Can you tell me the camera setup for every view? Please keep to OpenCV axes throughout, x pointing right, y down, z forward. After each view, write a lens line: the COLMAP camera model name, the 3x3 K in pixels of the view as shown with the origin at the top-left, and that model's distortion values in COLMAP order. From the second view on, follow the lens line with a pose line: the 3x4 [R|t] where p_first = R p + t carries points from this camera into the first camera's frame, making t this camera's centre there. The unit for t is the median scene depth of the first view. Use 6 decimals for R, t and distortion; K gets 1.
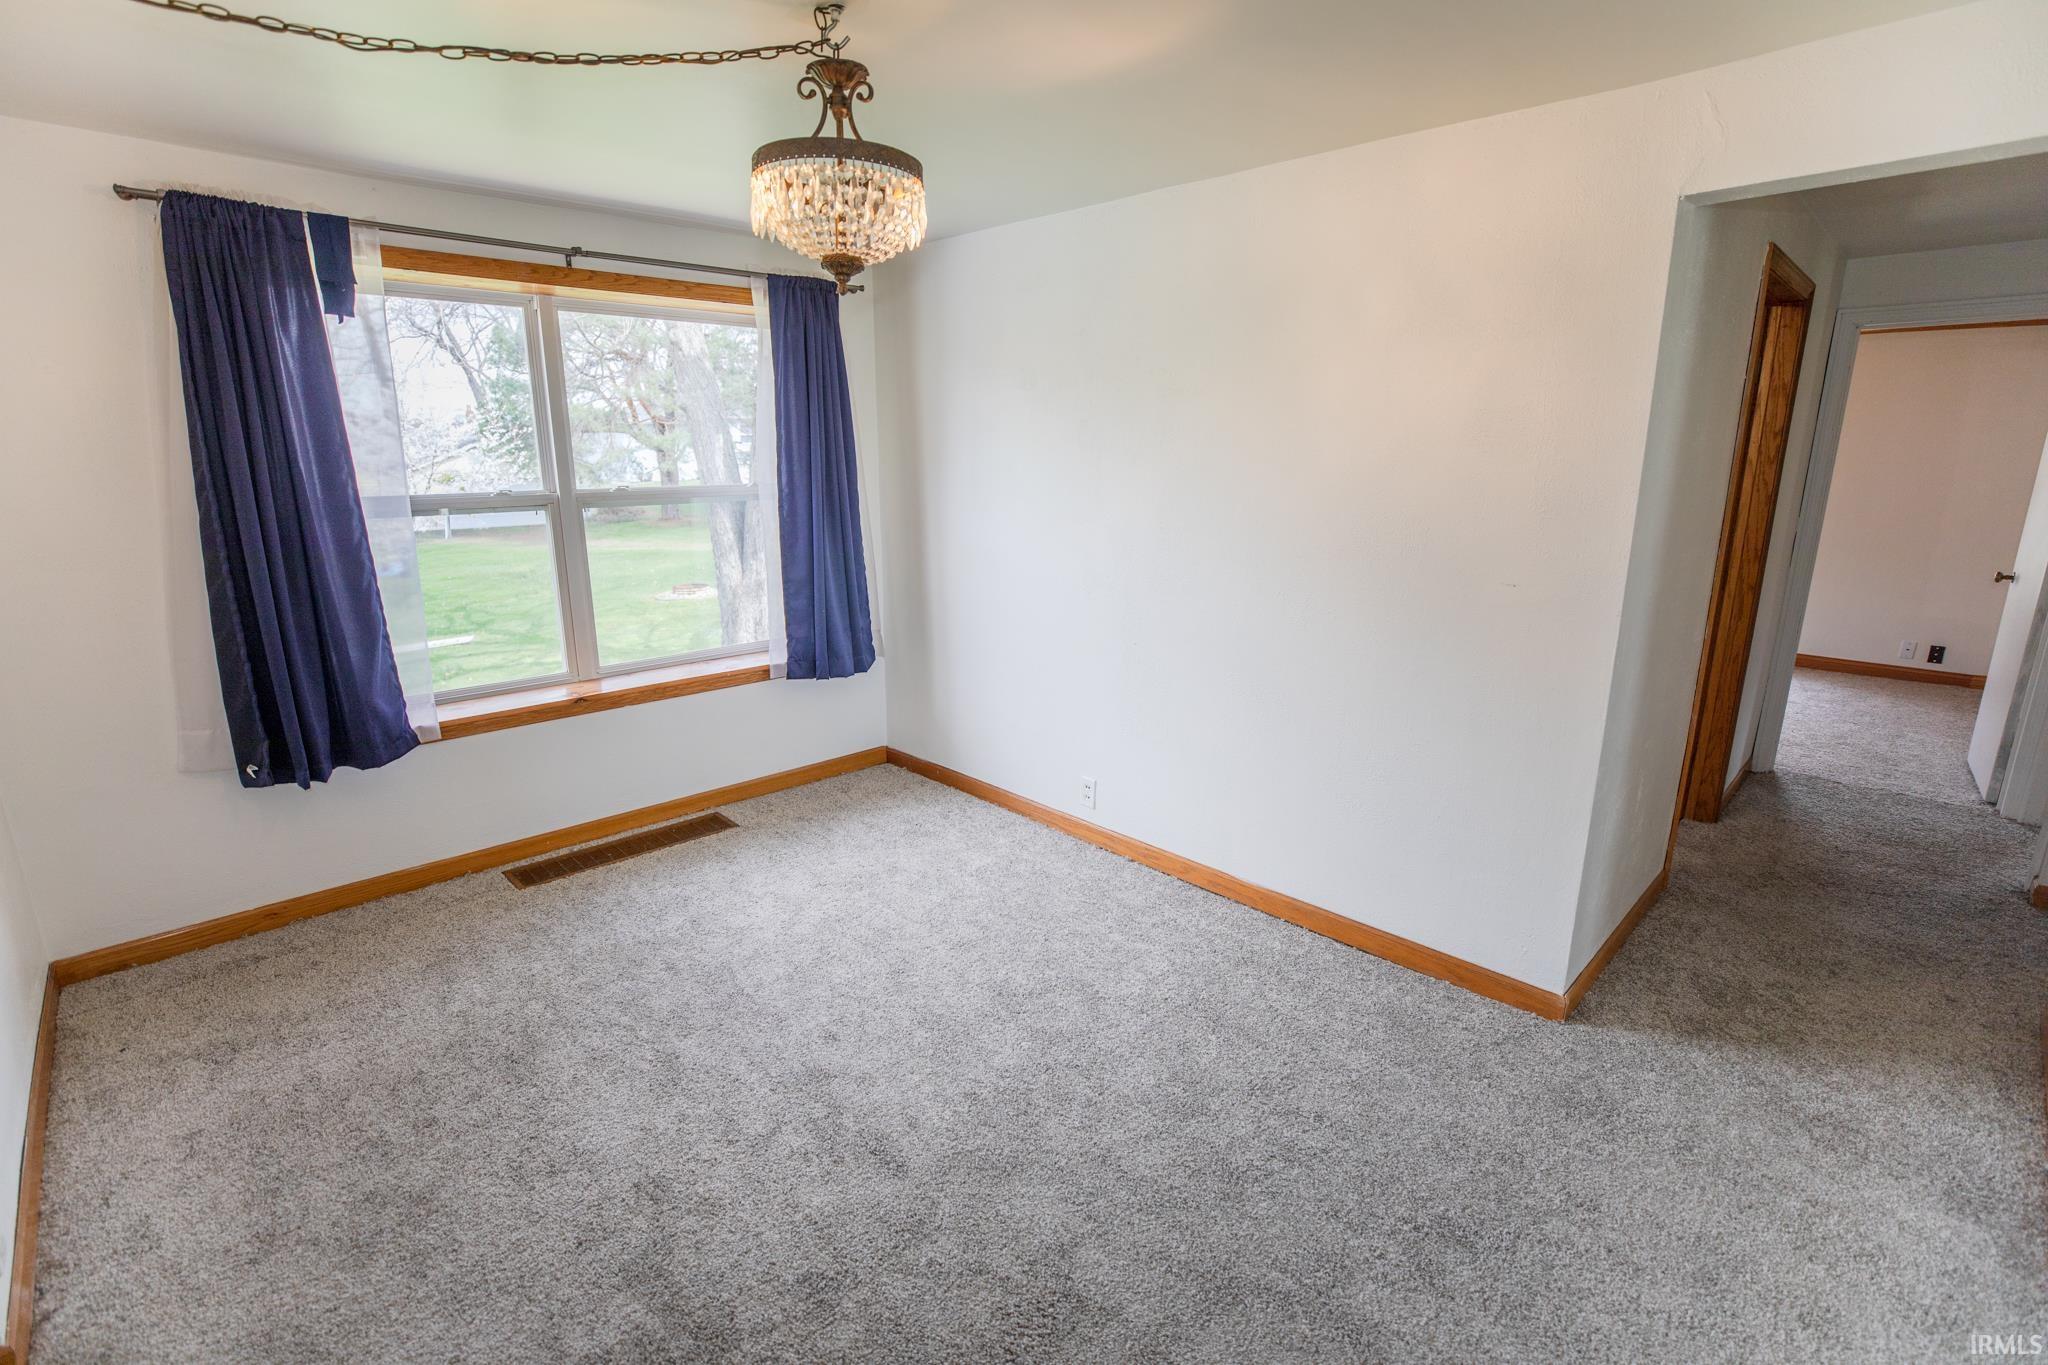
lens RADIAL K [[941.6, 0, 1005.0], [0, 941.6, 684.1], [0, 0, 1]] dist [-0.050837, 0.015729]
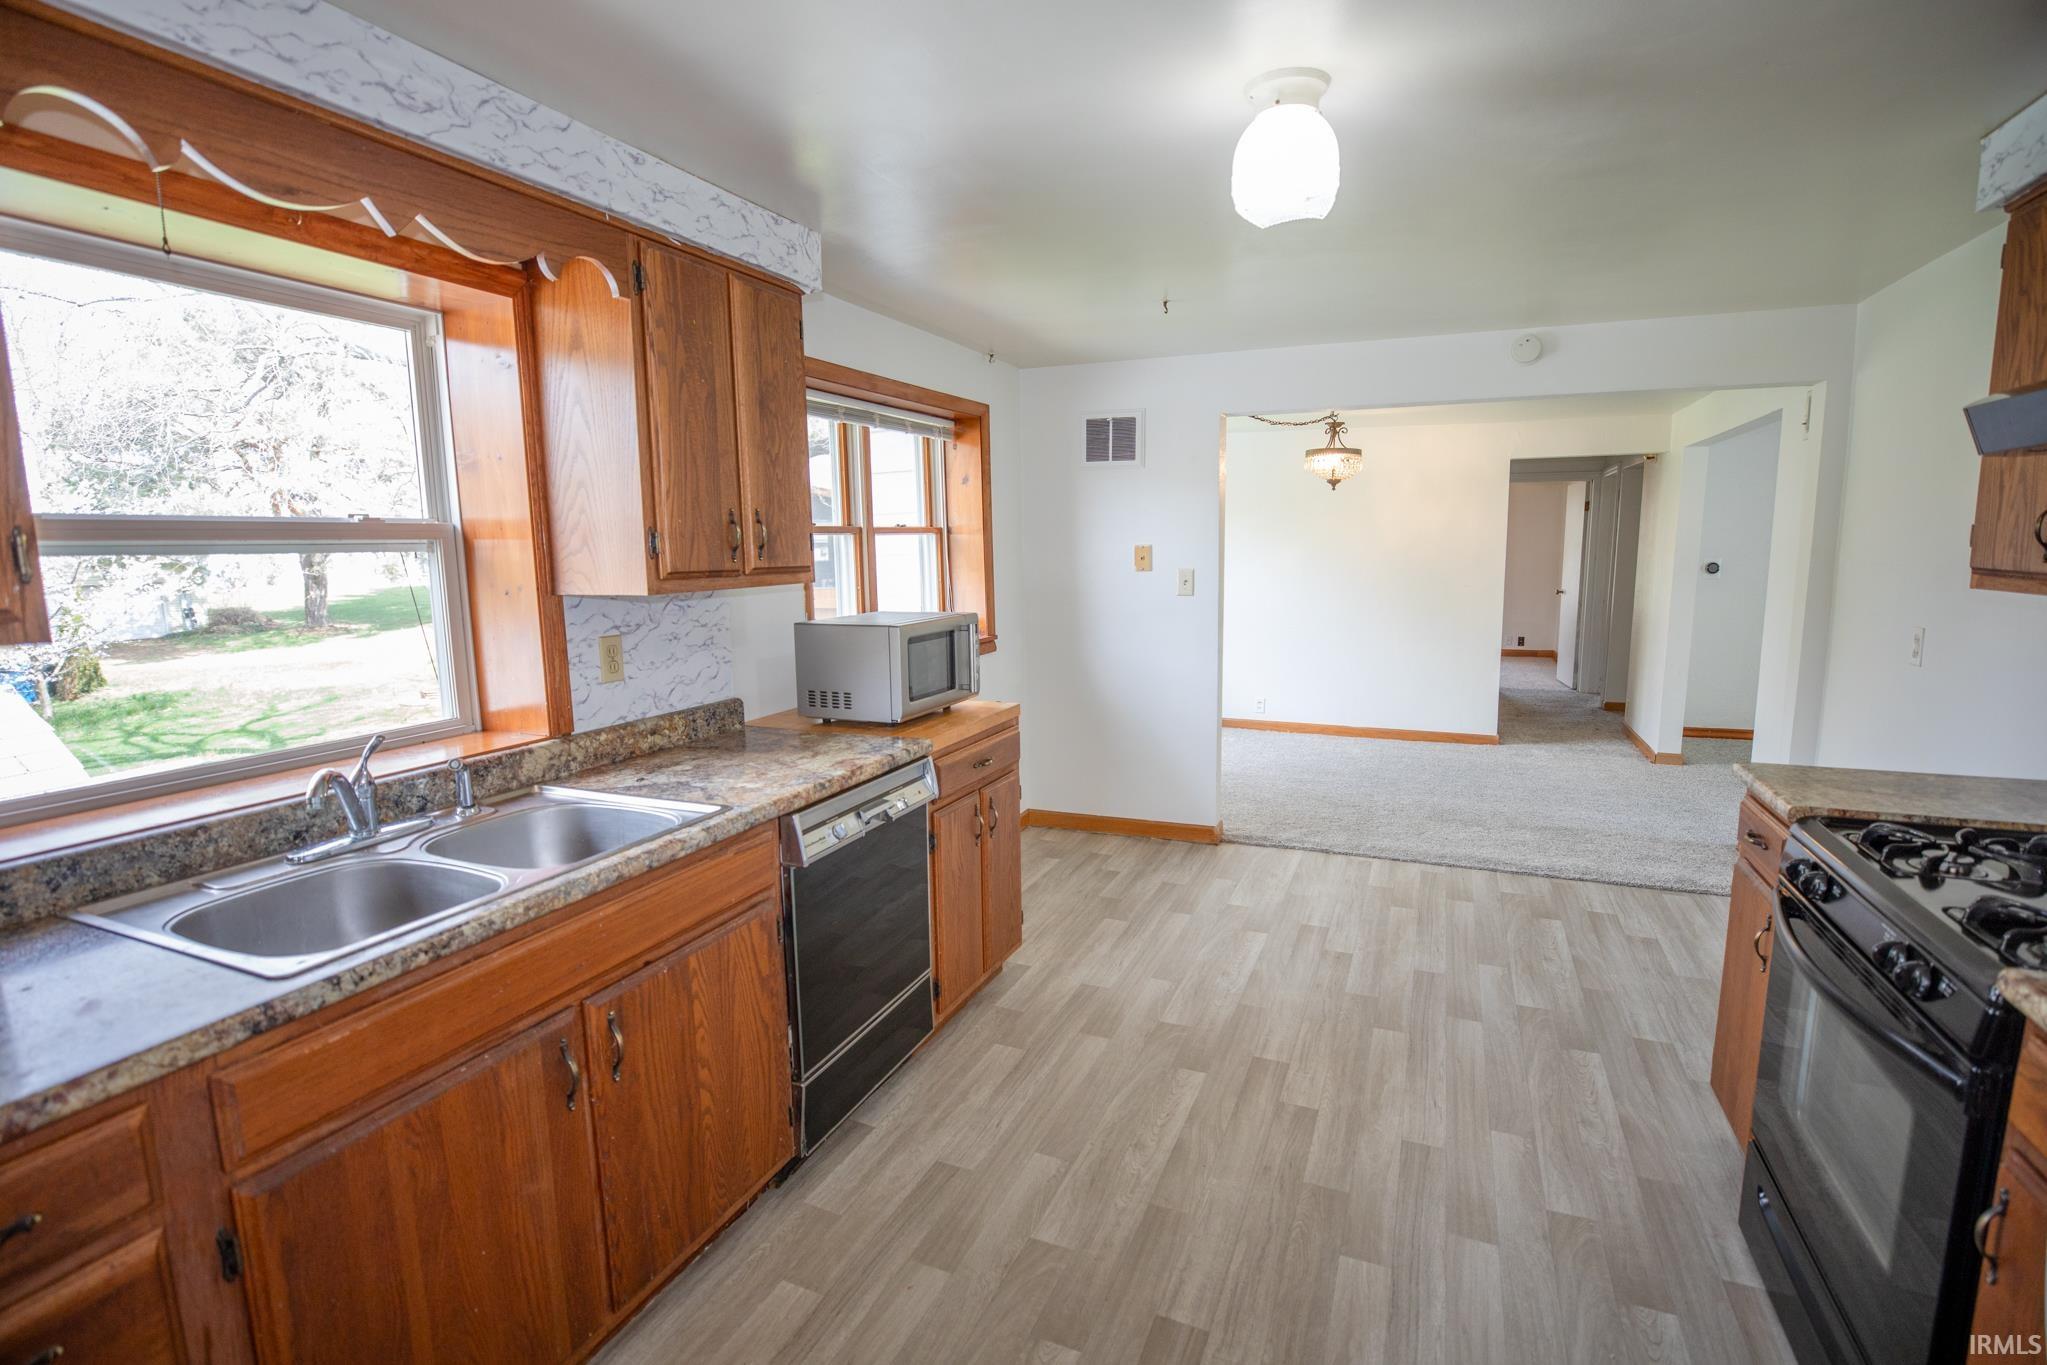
lens RADIAL K [[954.6, 0, 1014.1], [0, 954.6, 682.7], [0, 0, 1]] dist [-0.052316, 0.015873]
pose [[0.926765, -0.063025, 0.370316, -1.444084], [0.099502, 0.991798, -0.080220, 0.221215], [-0.362223, 0.111193, 0.925435, -0.893087]]
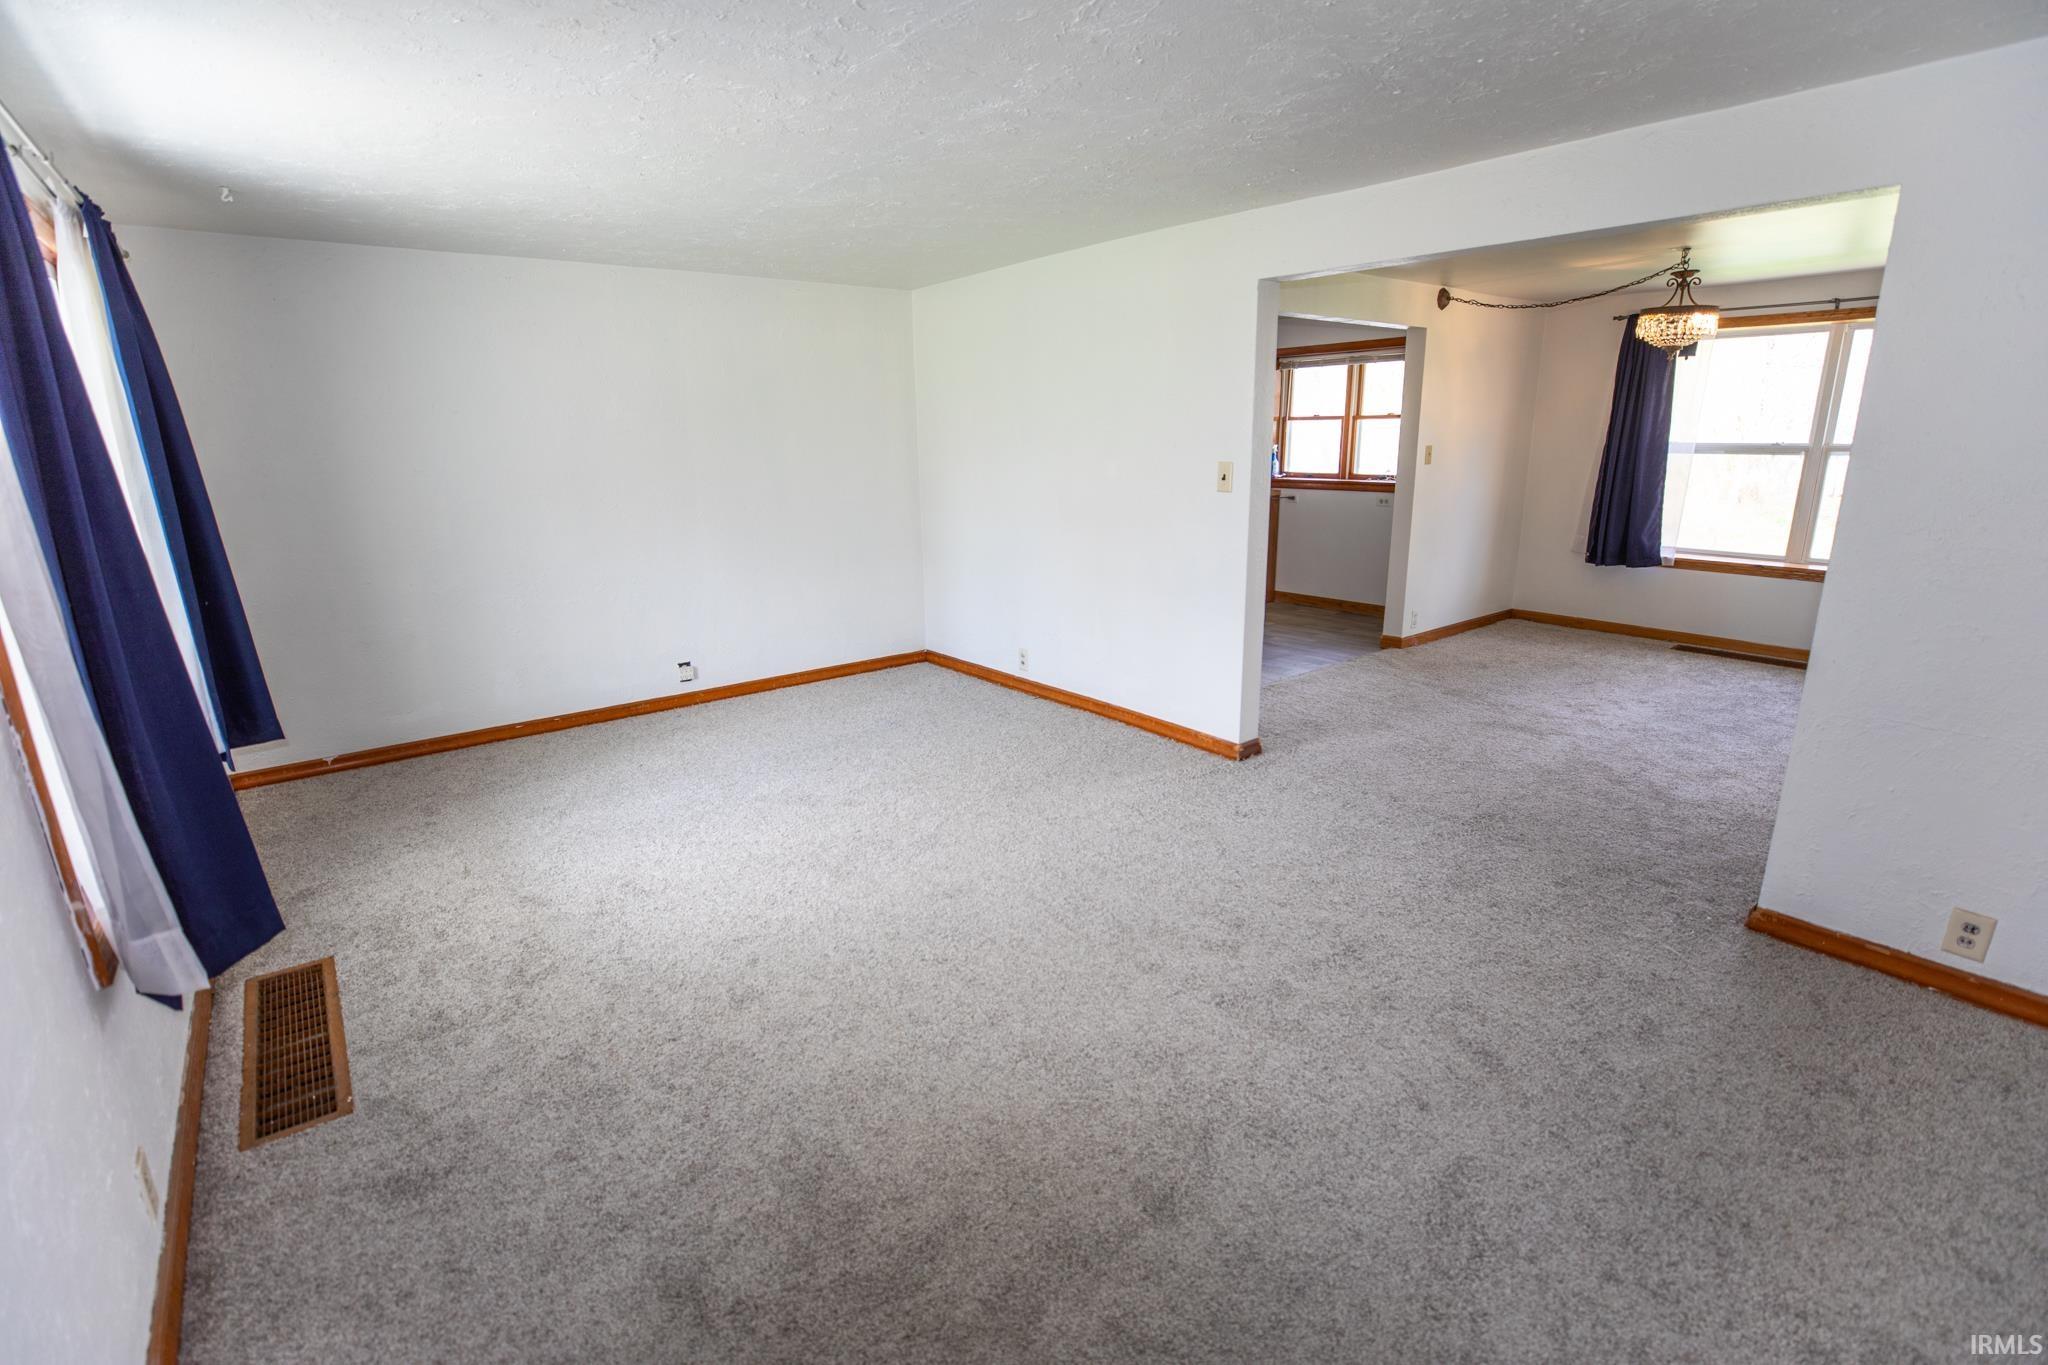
lens RADIAL K [[941.6, 0, 1005.0], [0, 941.6, 684.1], [0, 0, 1]] dist [-0.050837, 0.015729]
pose [[-0.109590, 0.263820, -0.958326, 1.602320], [-0.217814, 0.934326, 0.282121, 0.055551], [0.969818, 0.239654, -0.044929, -0.254994]]
